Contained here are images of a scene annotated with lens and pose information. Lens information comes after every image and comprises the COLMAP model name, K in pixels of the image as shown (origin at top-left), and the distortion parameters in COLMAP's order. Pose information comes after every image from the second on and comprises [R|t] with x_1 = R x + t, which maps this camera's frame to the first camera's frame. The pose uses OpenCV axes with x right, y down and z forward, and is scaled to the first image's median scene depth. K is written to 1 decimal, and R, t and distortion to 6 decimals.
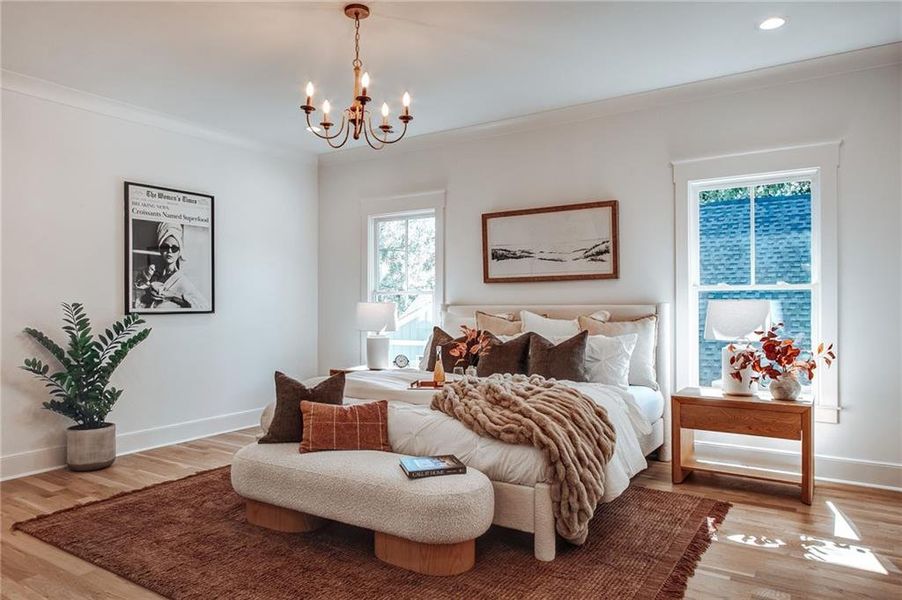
lens RADIAL K [[613.3, 0, 466.1], [0, 613.3, 315.9], [0, 0, 1]] dist [-0.008892, 0.010117]
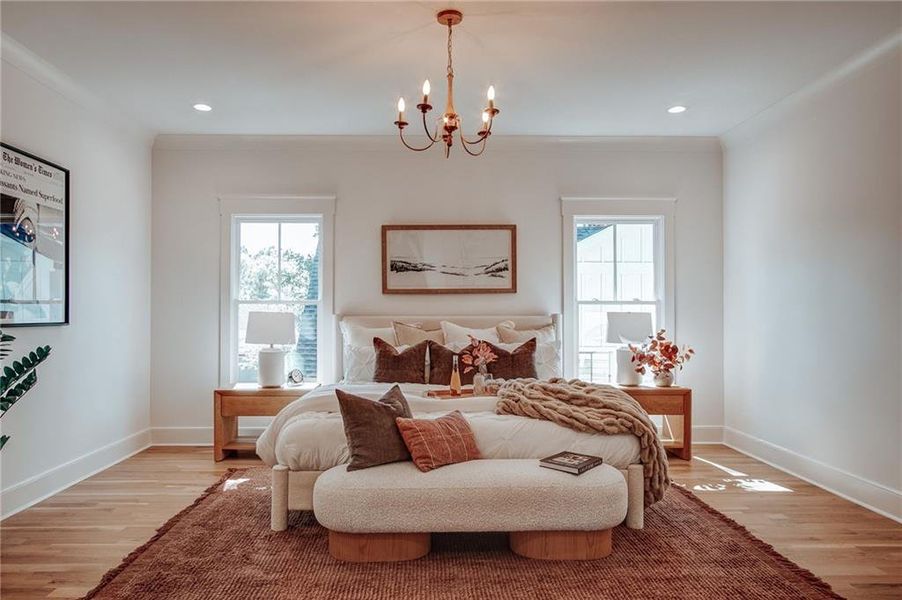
lens RADIAL K [[613.3, 0, 435.1], [0, 613.3, 319.9], [0, 0, 1]] dist [-0.008892, 0.010117]
pose [[0.822555, -0.000236, 0.568685, -0.524648], [0.008588, 0.999891, -0.012007, 0.001801], [-0.568620, 0.014760, 0.822468, 0.142313]]
